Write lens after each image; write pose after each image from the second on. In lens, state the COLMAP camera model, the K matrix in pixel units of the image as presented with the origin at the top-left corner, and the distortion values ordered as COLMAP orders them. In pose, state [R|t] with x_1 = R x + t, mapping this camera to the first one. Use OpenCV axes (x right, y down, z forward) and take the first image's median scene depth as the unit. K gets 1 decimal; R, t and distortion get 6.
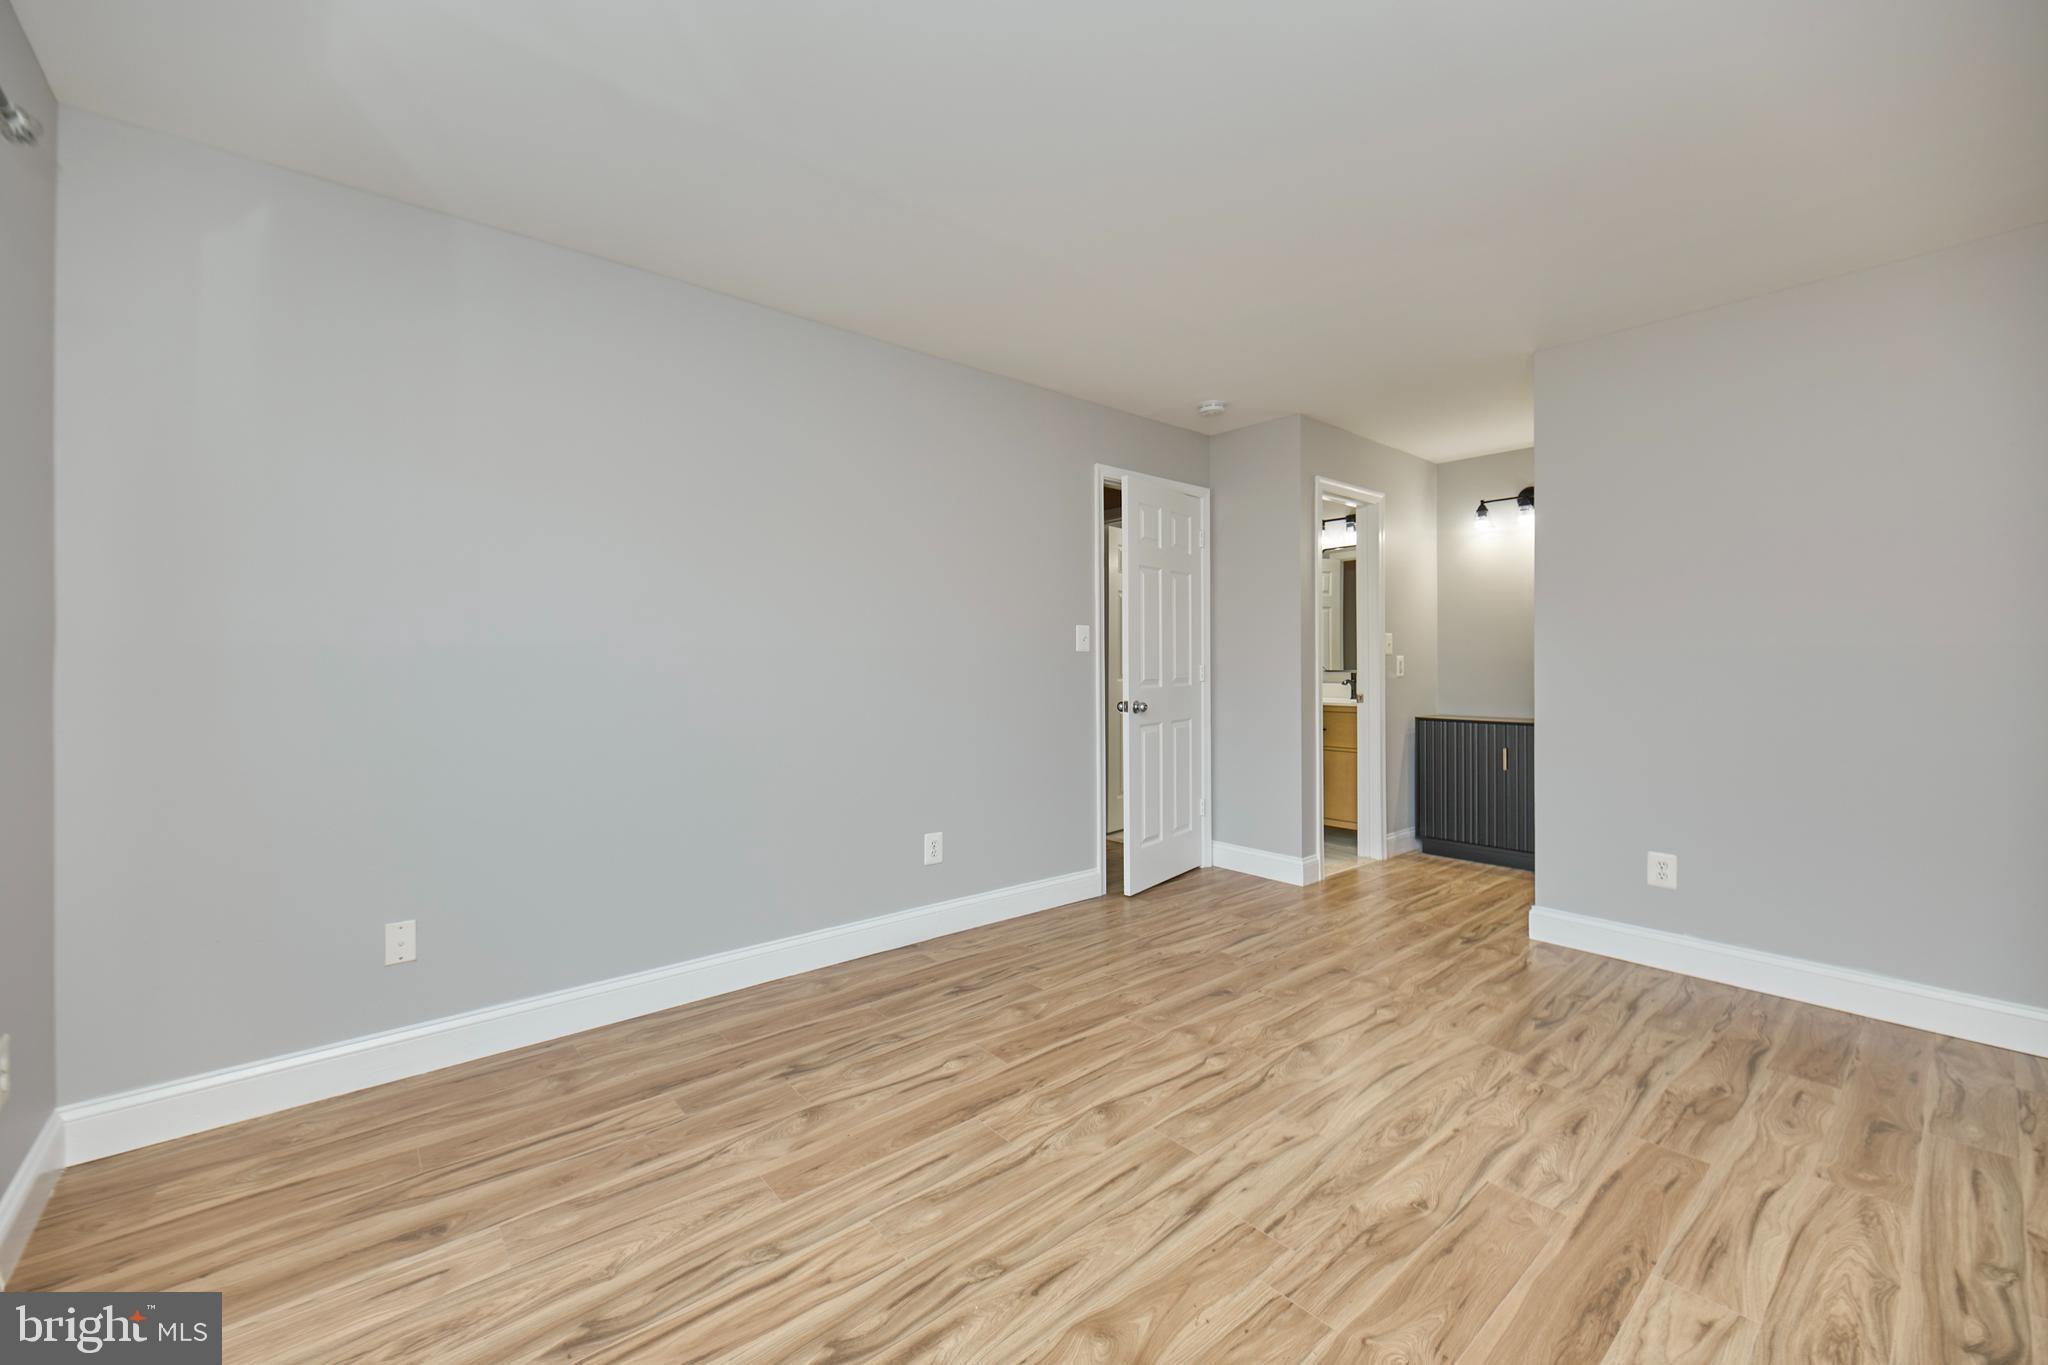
lens RADIAL K [[826.6, 0, 1031.5], [0, 826.6, 671.8], [0, 0, 1]] dist [0.002040, -0.002743]
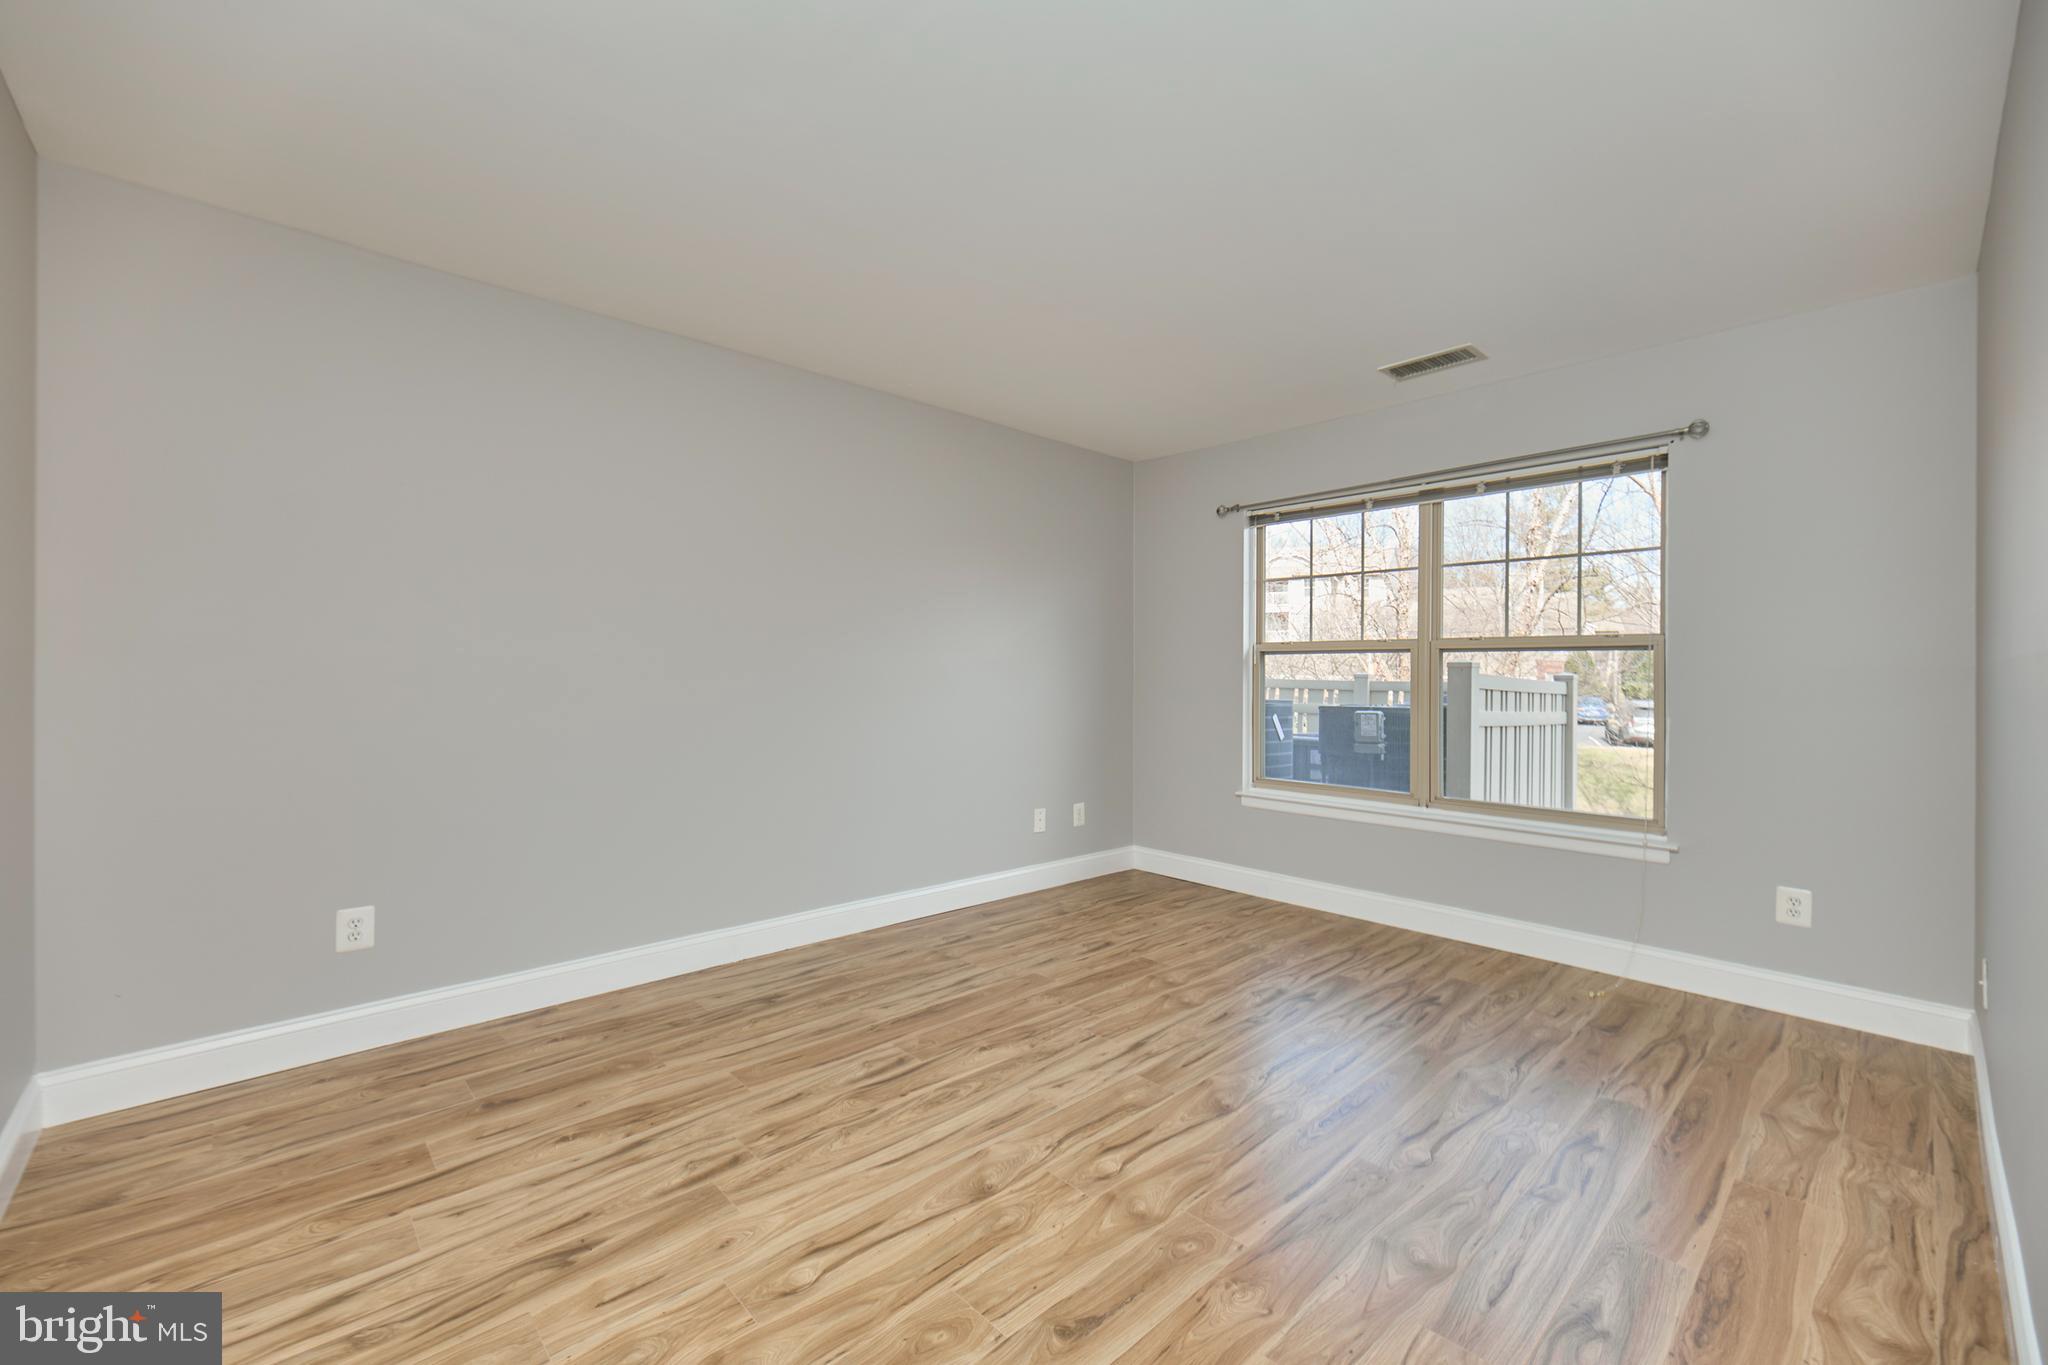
lens RADIAL K [[826.6, 0, 1023.5], [0, 826.6, 685.0], [0, 0, 1]] dist [0.002040, -0.002743]
pose [[-0.999213, -0.007296, -0.038988, 0.362133], [-0.008319, 0.999624, 0.026144, -0.023229], [0.038782, 0.026448, -0.998898, 1.899520]]
